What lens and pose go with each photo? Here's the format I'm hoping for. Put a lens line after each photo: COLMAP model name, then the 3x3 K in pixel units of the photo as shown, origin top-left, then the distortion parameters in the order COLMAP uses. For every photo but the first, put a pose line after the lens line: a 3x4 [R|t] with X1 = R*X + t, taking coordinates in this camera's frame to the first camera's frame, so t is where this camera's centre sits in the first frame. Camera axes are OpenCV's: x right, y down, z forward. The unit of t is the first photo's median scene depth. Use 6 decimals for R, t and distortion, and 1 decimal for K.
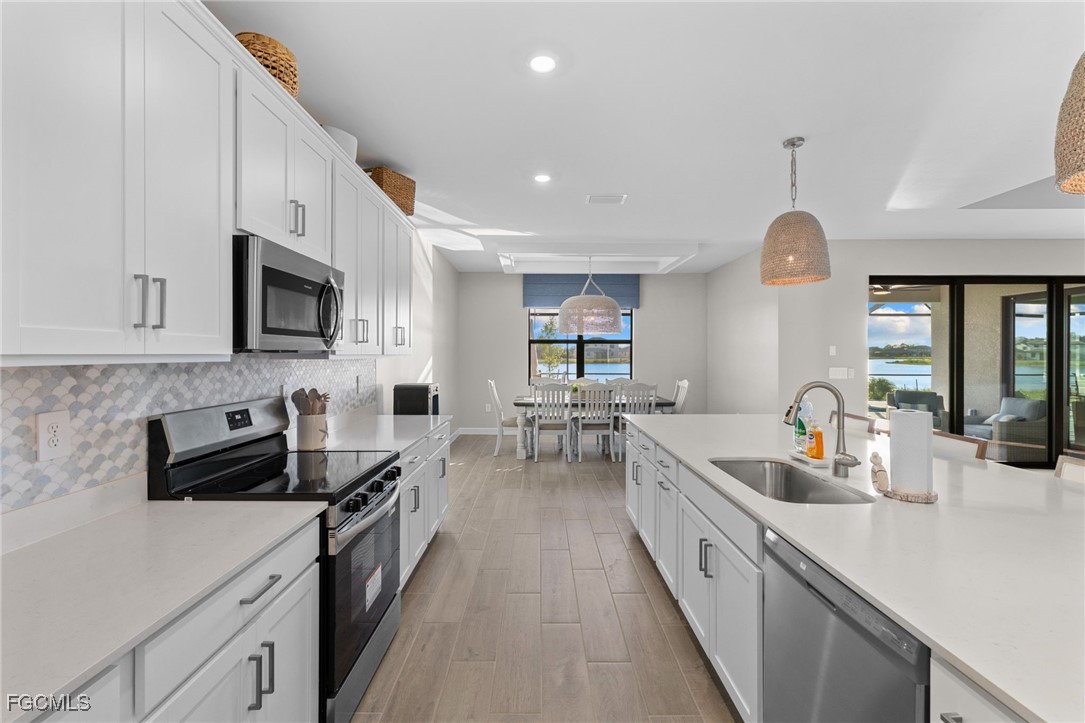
lens RADIAL K [[469.4, 0, 537.0], [0, 469.4, 357.9], [0, 0, 1]] dist [0.000402, 0.000254]
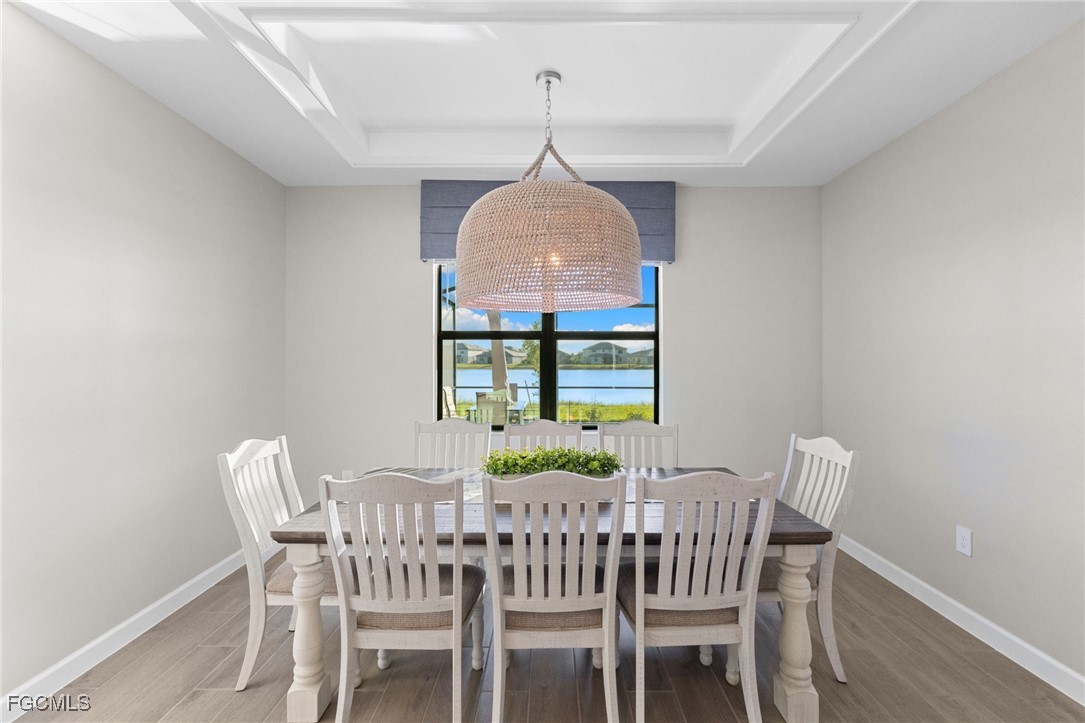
lens RADIAL K [[469.4, 0, 537.0], [0, 469.4, 357.9], [0, 0, 1]] dist [0.000402, 0.000254]
pose [[0.999903, 0.001019, -0.013870, 0.090108], [-0.001167, 0.999942, -0.010714, -0.006983], [0.013858, 0.010729, 0.999846, 0.542142]]
